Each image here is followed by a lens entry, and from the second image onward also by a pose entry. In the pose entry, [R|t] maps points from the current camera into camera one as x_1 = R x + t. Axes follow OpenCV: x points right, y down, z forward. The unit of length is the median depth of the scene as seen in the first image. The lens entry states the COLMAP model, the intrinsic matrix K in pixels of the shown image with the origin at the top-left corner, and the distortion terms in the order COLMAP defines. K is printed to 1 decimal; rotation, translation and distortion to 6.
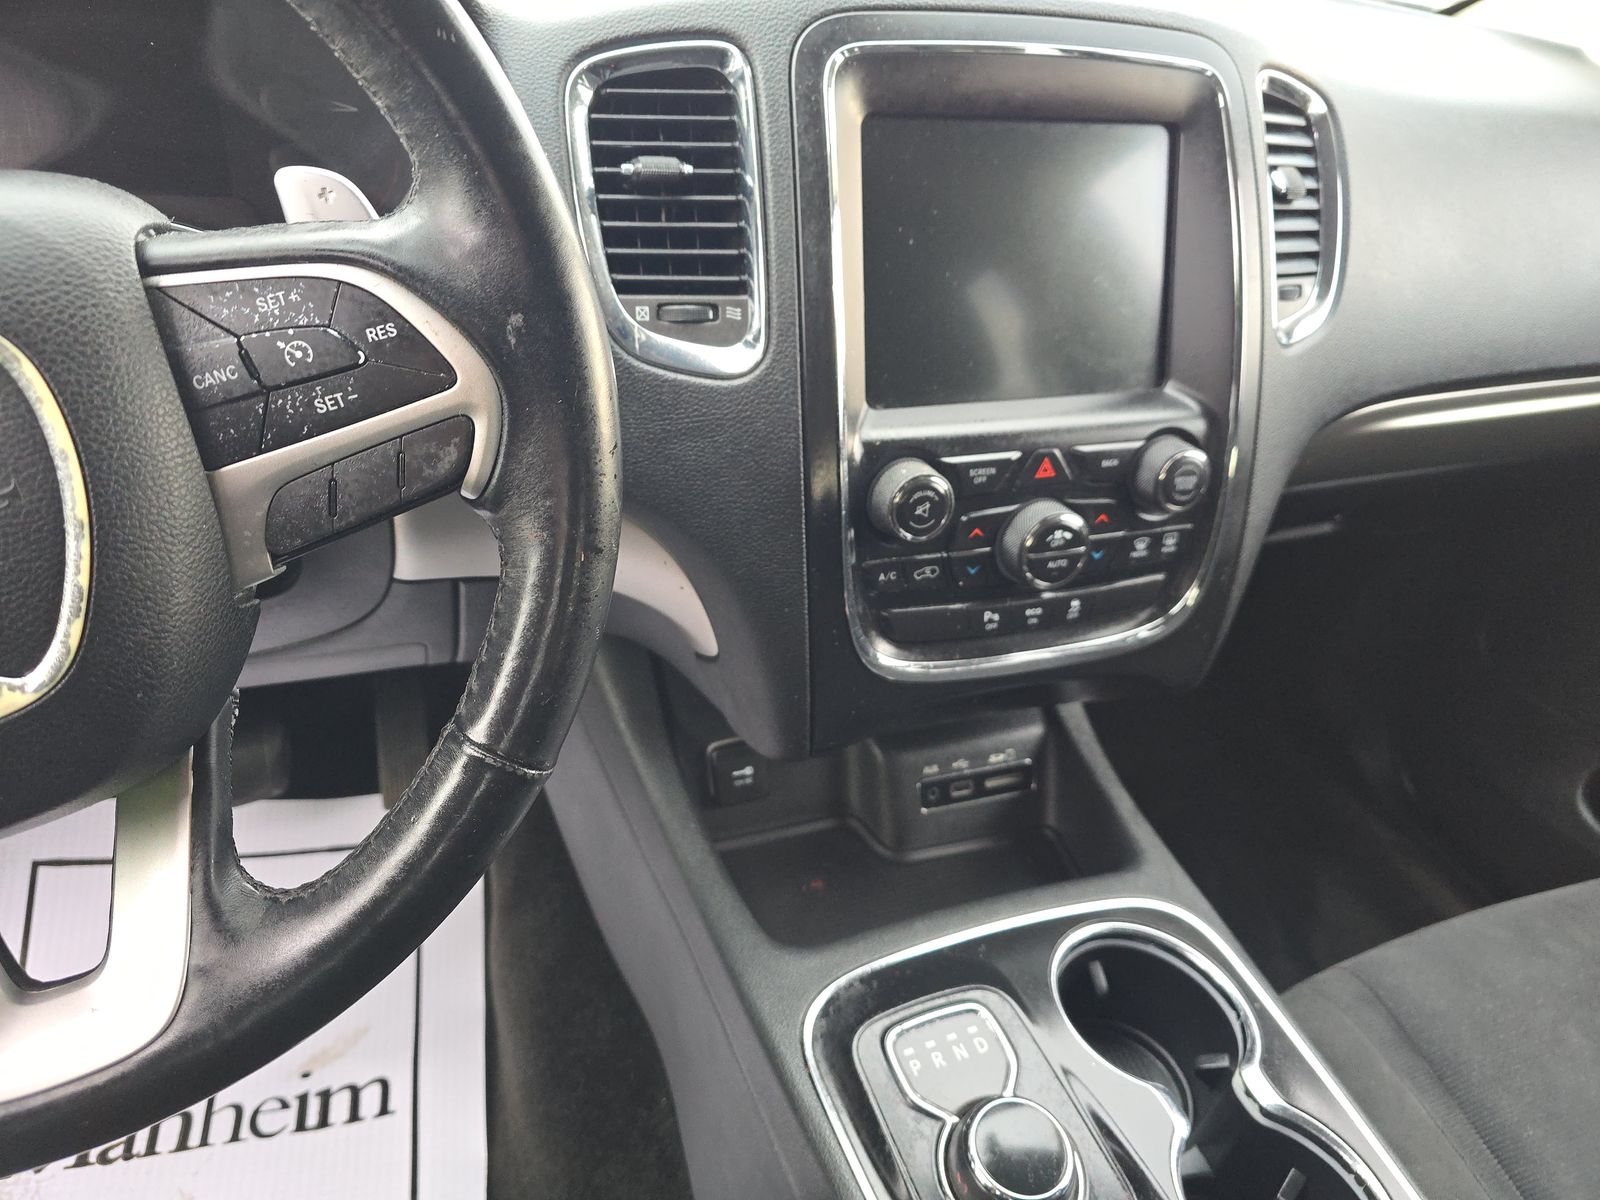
lens RADIAL K [[1099.0, 0, 800.0], [0, 1099.0, 600.0], [0, 0, 1]] dist [0.000023, -0.024516]
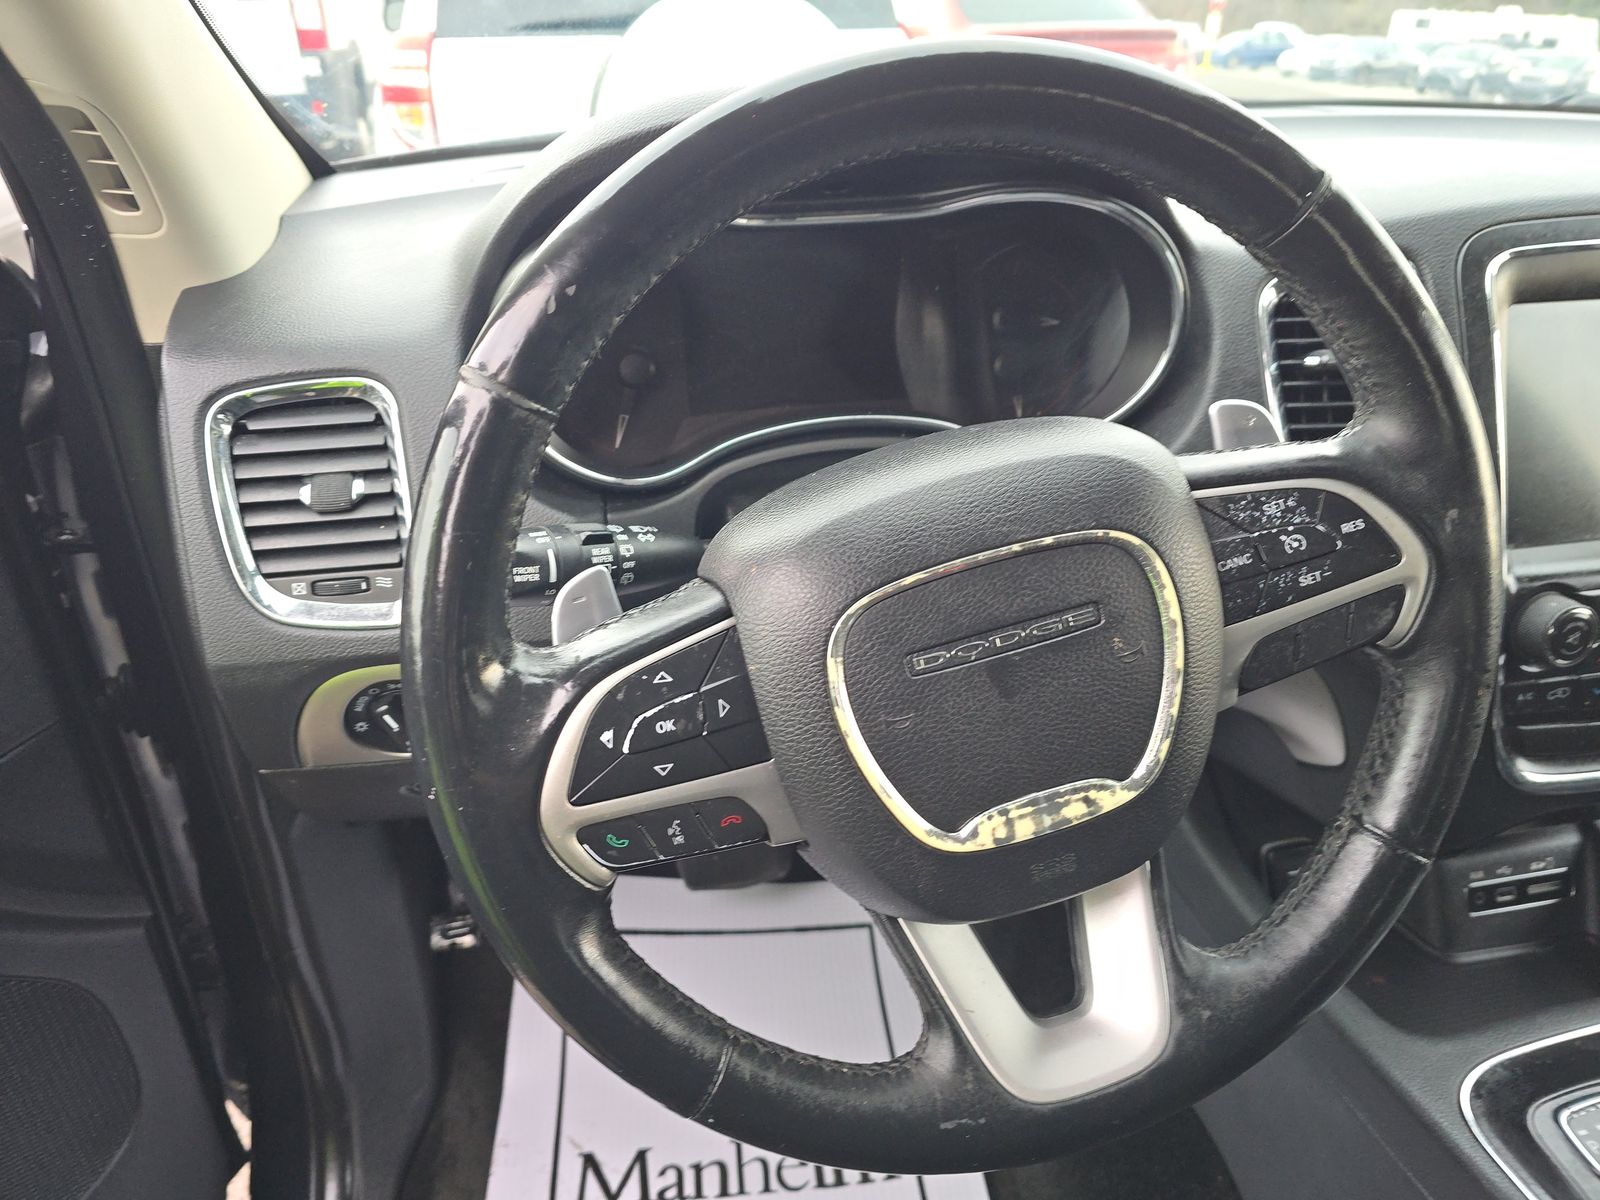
lens RADIAL K [[1093.9, 0, 800.0], [0, 1093.9, 600.0], [0, 0, 1]] dist [-0.021496, -0.004690]
pose [[0.980147, -0.013280, -0.197826, -0.442573], [-0.004949, 0.995805, -0.091369, -0.015772], [0.198210, 0.090534, 0.975970, -0.243701]]
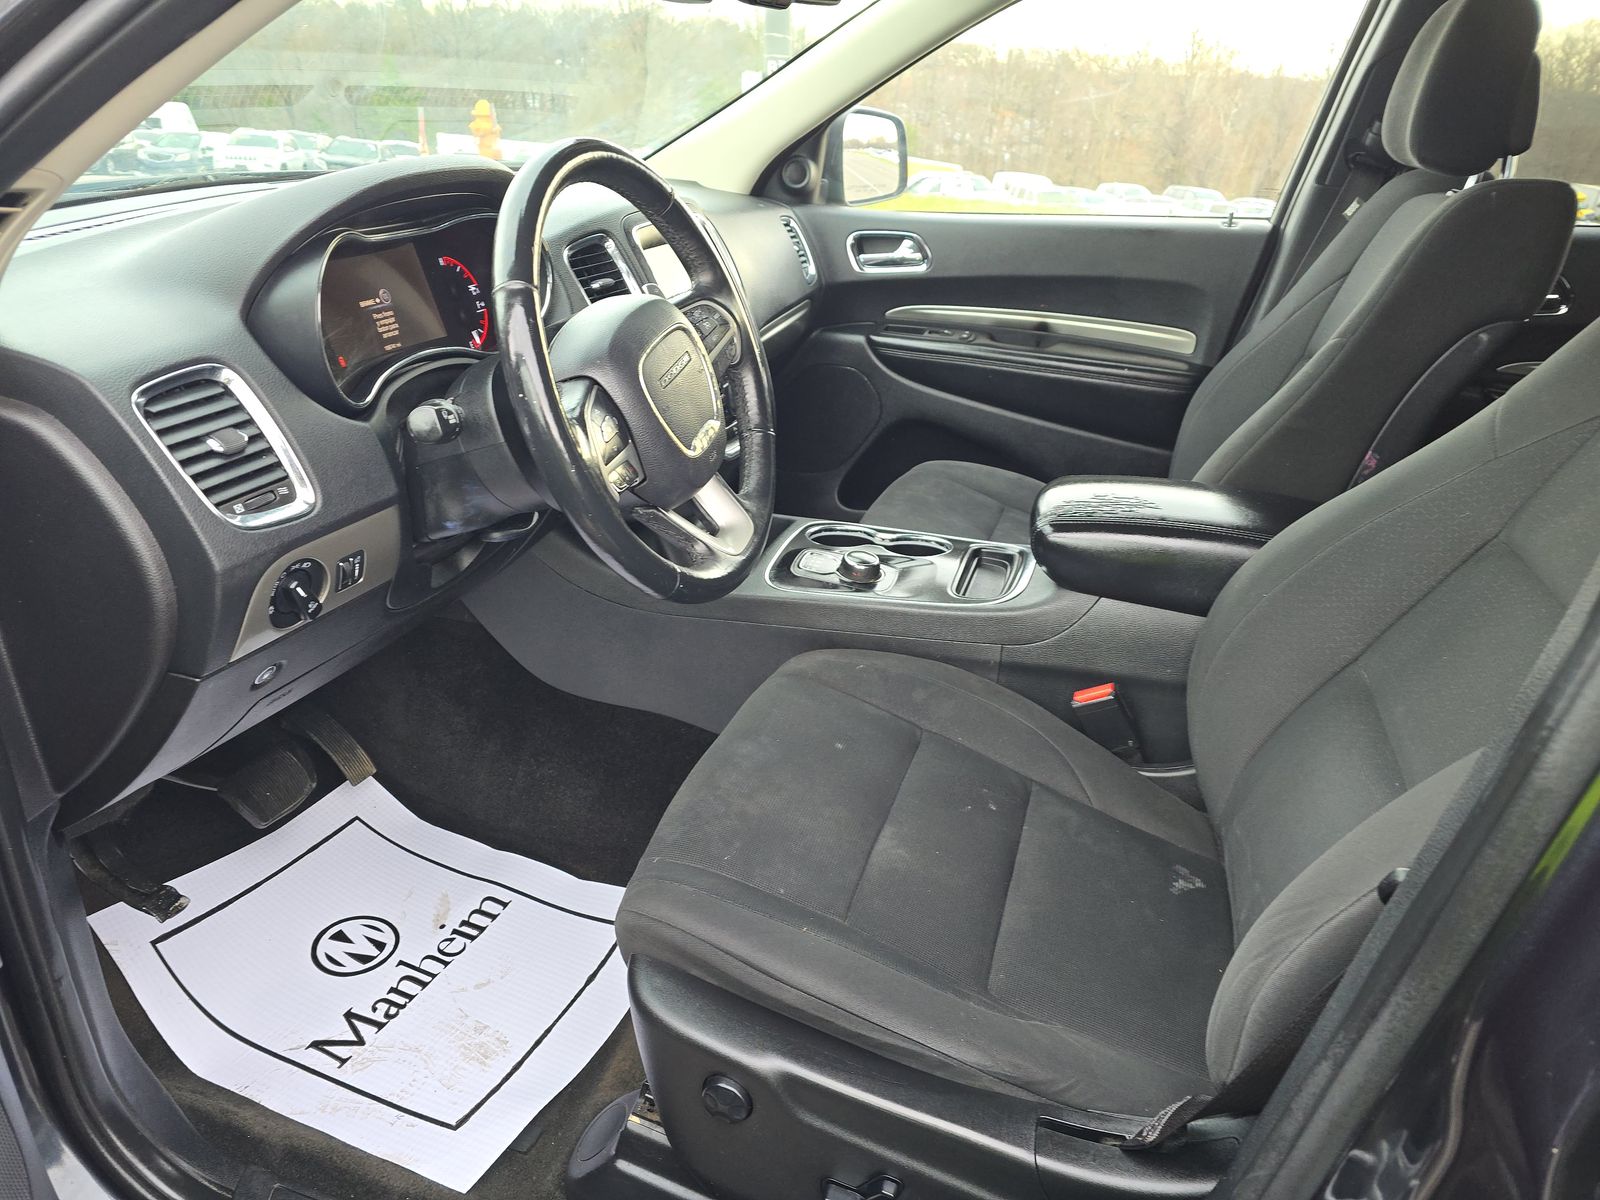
lens RADIAL K [[1099.0, 0, 800.0], [0, 1099.0, 600.0], [0, 0, 1]] dist [0.000023, -0.024516]
pose [[0.601904, -0.393933, 0.694643, -1.750859], [0.458291, 0.882755, 0.103504, 0.186983], [-0.653973, 0.256049, 0.711869, -0.856472]]
